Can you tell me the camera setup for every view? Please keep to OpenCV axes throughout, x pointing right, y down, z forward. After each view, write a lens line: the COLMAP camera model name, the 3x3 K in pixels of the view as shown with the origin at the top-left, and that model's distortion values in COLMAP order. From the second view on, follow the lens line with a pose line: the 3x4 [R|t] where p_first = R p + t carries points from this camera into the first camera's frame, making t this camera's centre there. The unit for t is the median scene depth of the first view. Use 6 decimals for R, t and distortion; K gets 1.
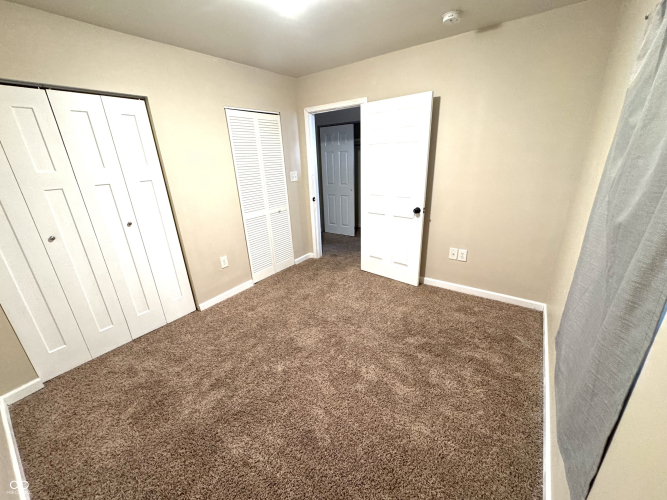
lens RADIAL K [[267.0, 0, 333.5], [0, 267.0, 250.0], [0, 0, 1]] dist [-0.003260, 0.000843]
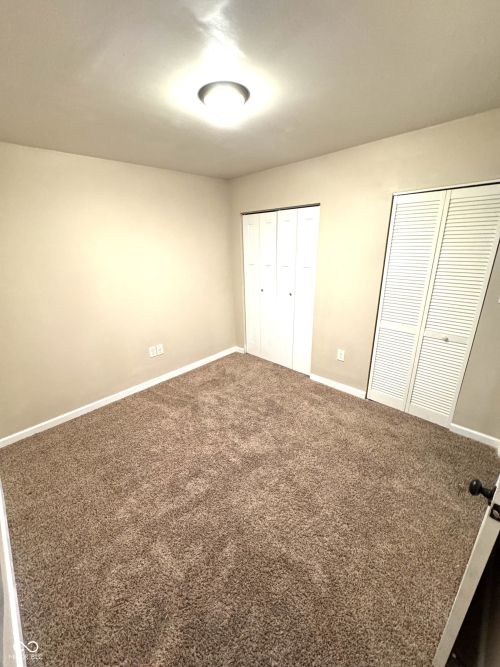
lens RADIAL K [[267.0, 0, 251.1], [0, 267.0, 333.3], [0, 0, 1]] dist [-0.003260, 0.000843]
pose [[-0.138540, 0.372593, -0.917595, 0.834361], [-0.295929, 0.868625, 0.397388, -0.513704], [0.945110, 0.326597, -0.010078, 1.041709]]
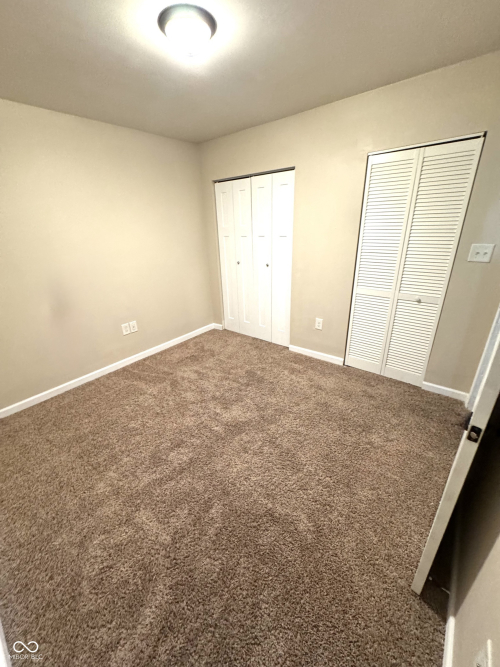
lens RADIAL K [[267.0, 0, 251.1], [0, 267.0, 333.3], [0, 0, 1]] dist [-0.003260, 0.000843]
pose [[-0.048323, 0.427188, -0.902871, 0.840376], [-0.296507, 0.857045, 0.421375, -0.433625], [0.953807, 0.288070, 0.085250, 1.064722]]
